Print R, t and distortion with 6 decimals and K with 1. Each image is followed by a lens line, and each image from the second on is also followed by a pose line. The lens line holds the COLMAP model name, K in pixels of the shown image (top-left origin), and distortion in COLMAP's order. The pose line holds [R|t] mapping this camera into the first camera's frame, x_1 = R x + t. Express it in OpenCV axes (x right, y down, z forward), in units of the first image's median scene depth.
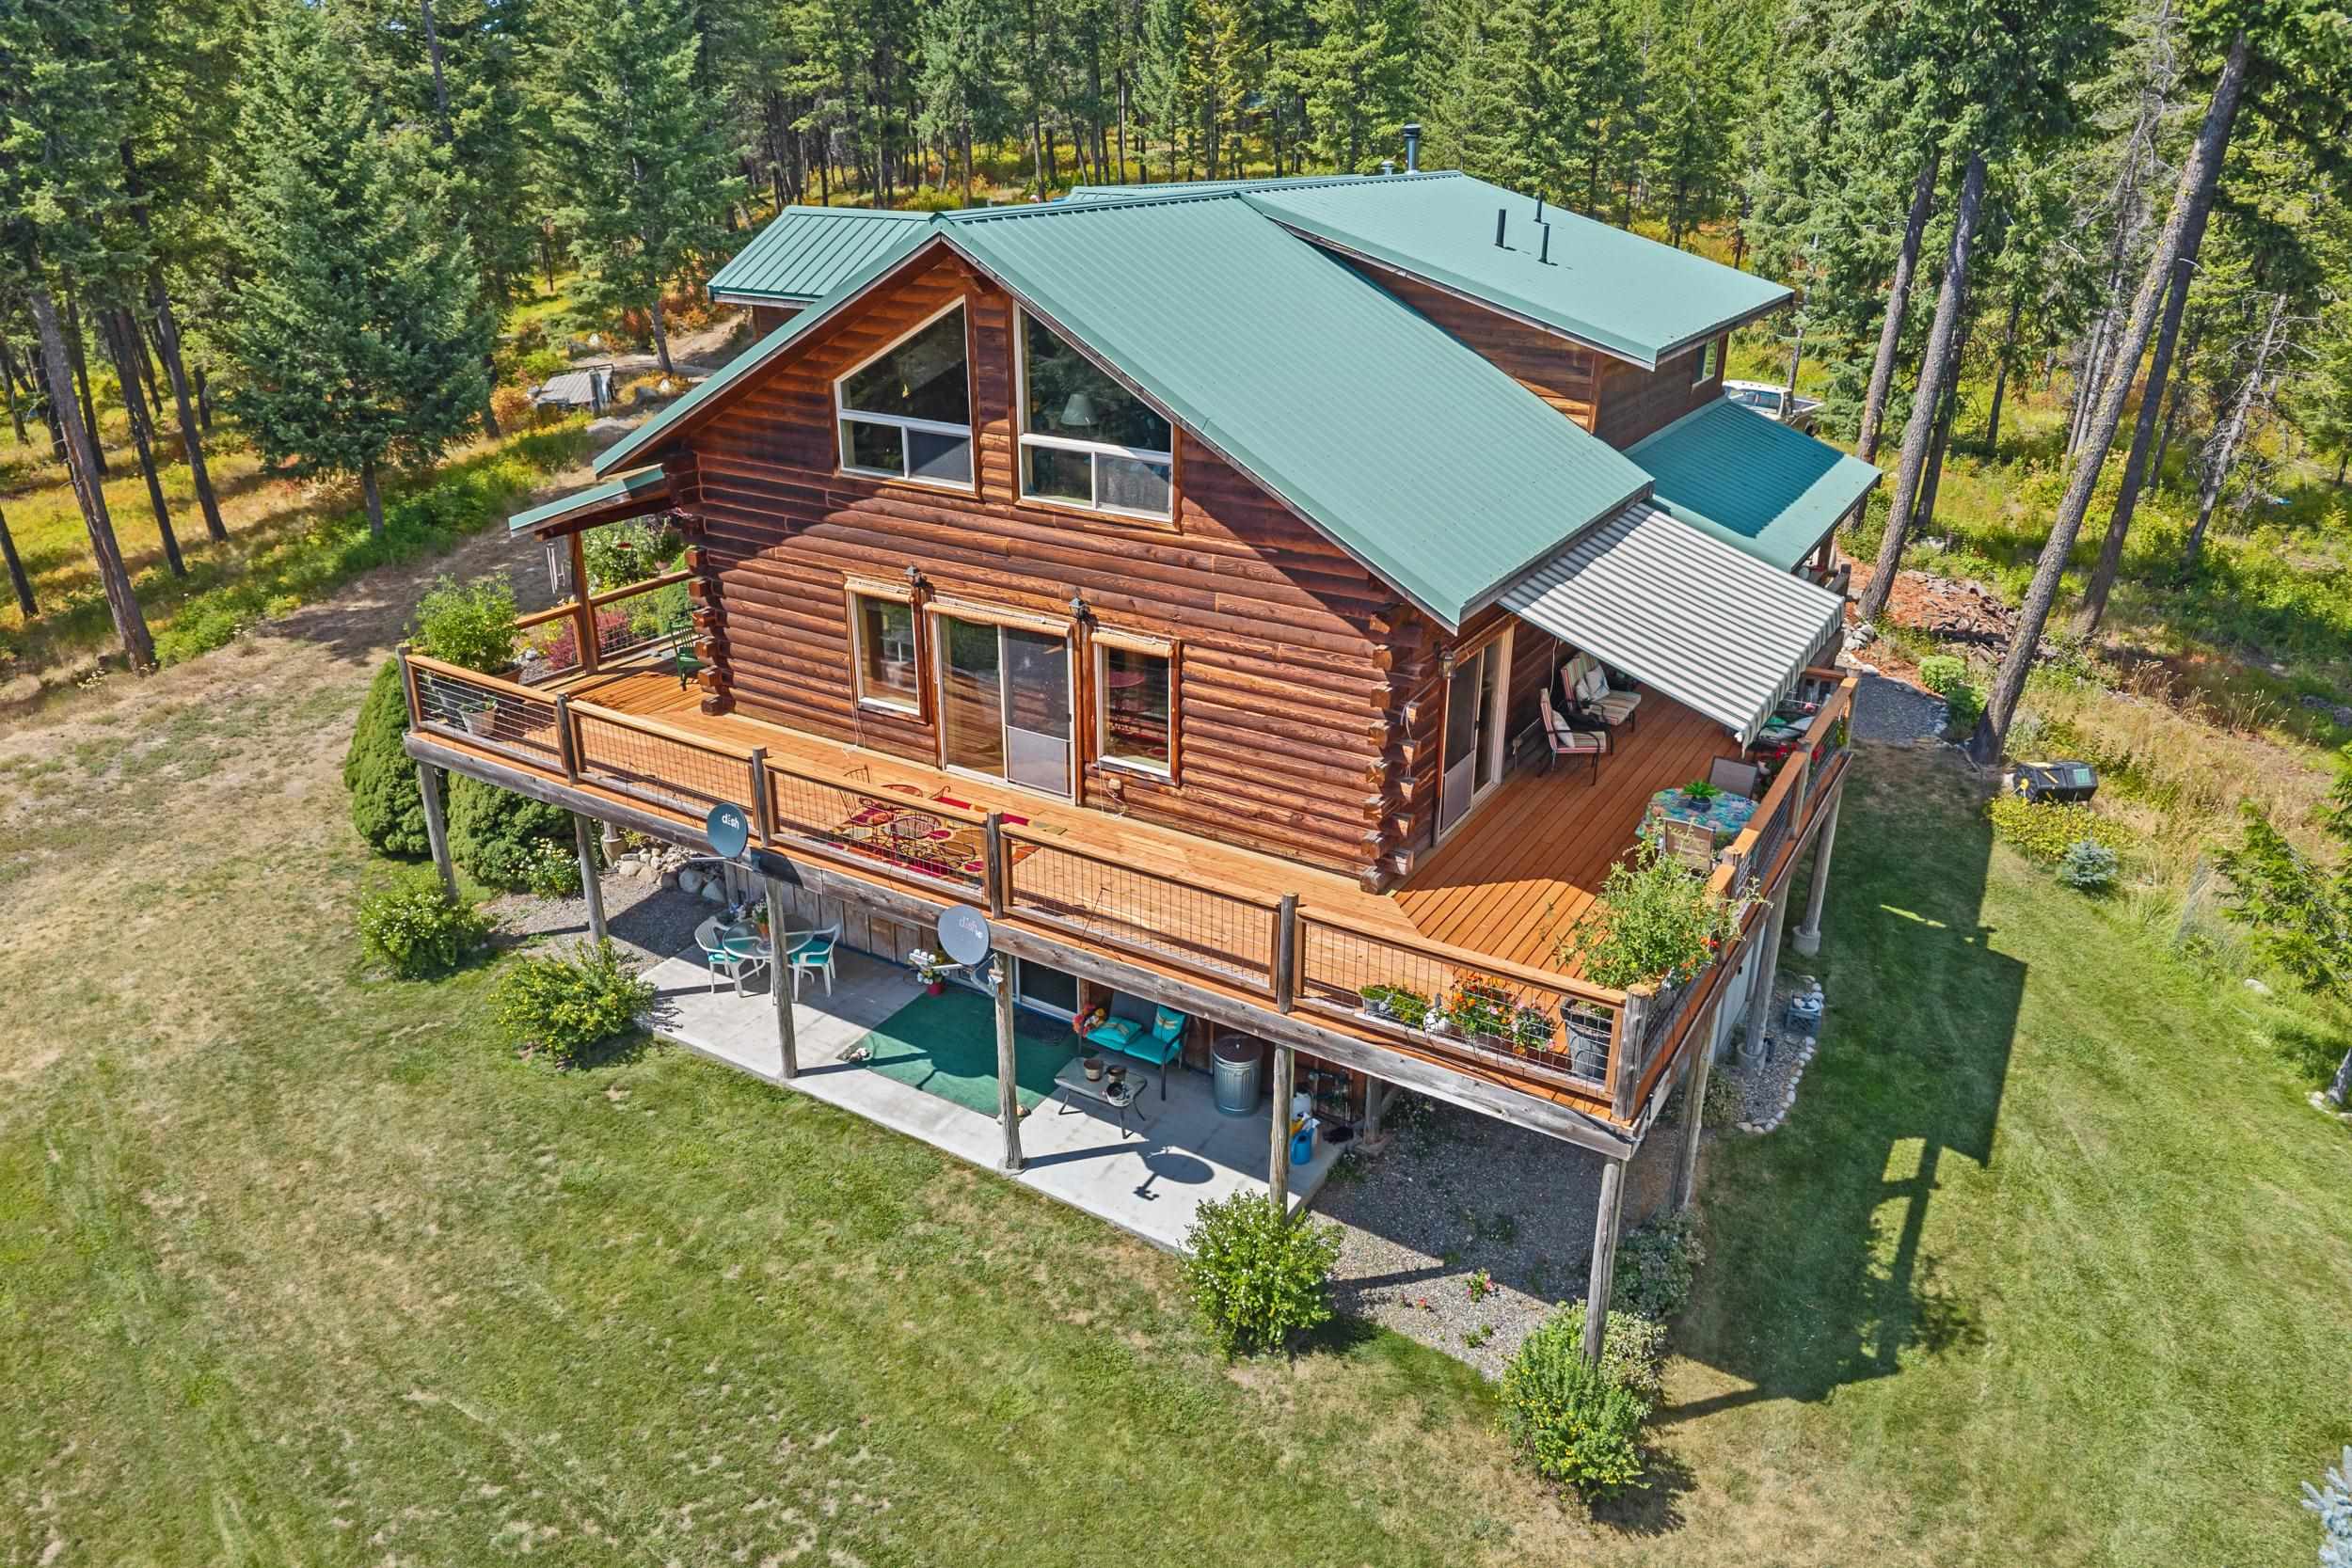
lens RADIAL K [[1554.7, 0, 1162.5], [0, 1554.7, 782.3], [0, 0, 1]] dist [0.000159, -0.001357]
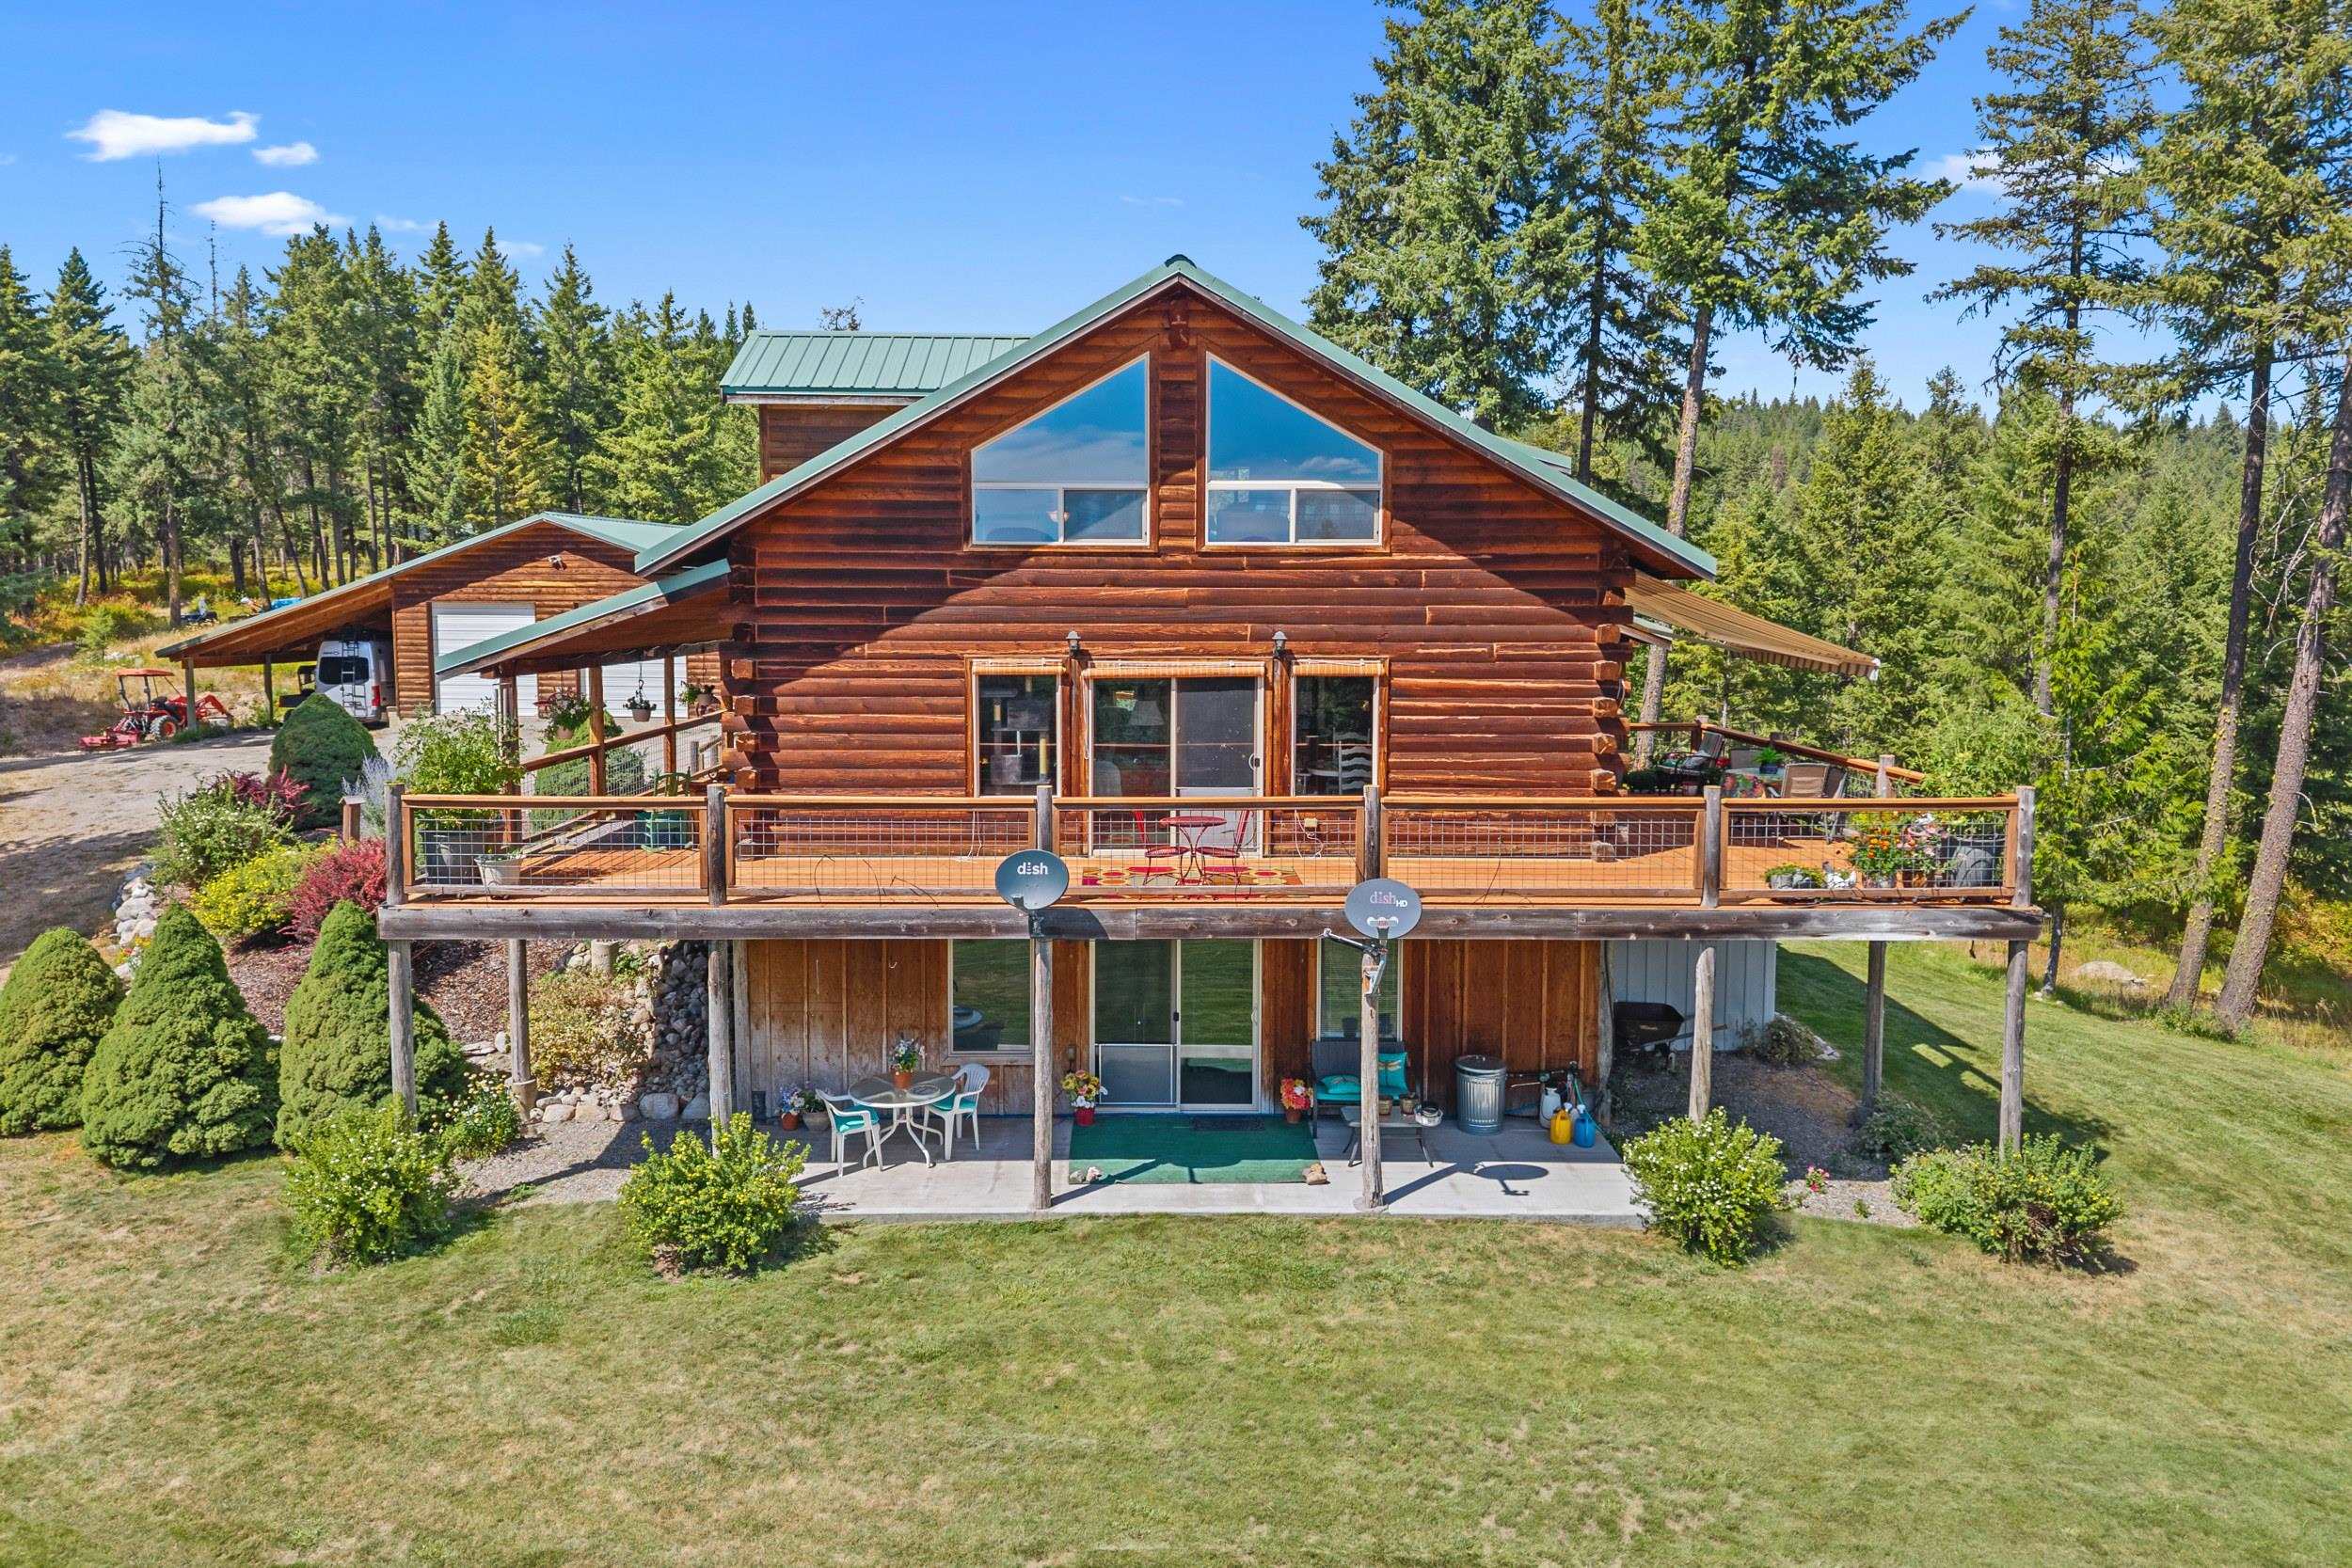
lens RADIAL K [[1612.1, 0, 1162.6], [0, 1612.1, 718.0], [0, 0, 1]] dist [0.019550, -0.004470]
pose [[0.852299, -0.045979, 0.521031, -0.590754], [0.211554, 0.941319, -0.262990, 0.172968], [-0.478364, 0.334372, 0.812012, 0.165955]]
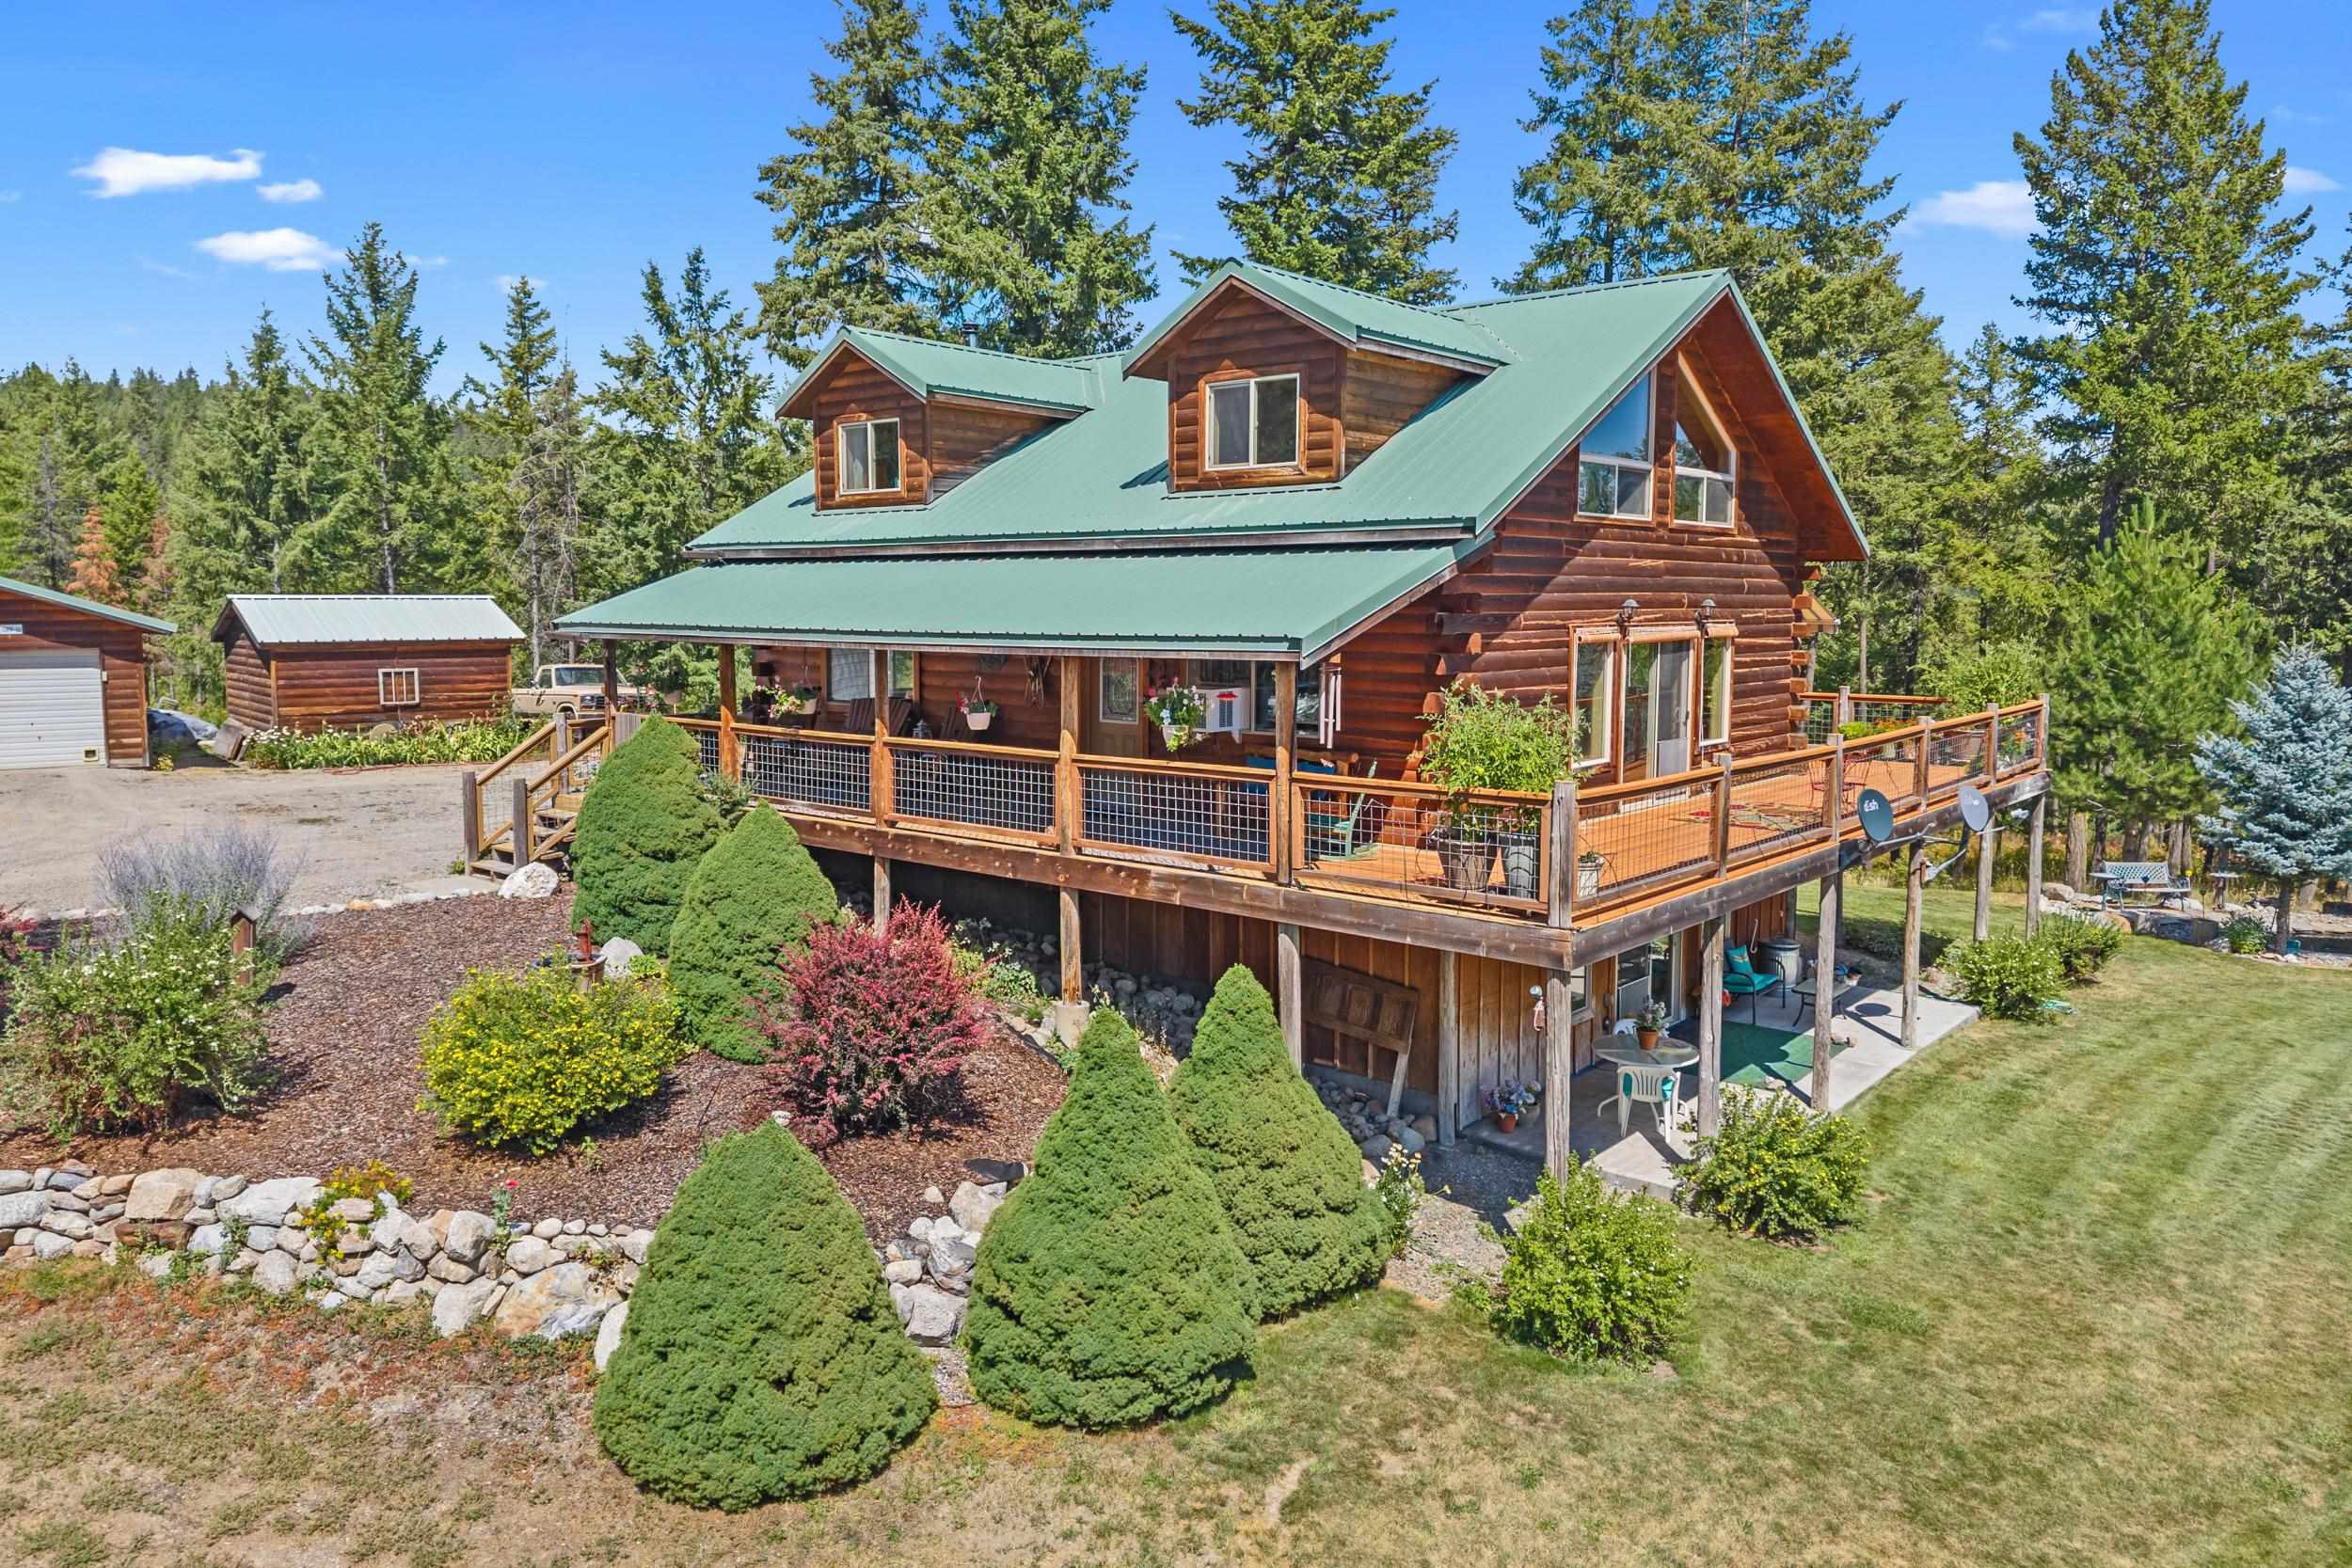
lens RADIAL K [[1612.1, 0, 1162.6], [0, 1612.1, 718.0], [0, 0, 1]] dist [0.019550, -0.004470]
pose [[0.154274, -0.074480, 0.985217, -1.169895], [0.407843, 0.913038, 0.005160, -0.183078], [-0.899924, 0.401017, 0.171234, 1.041426]]
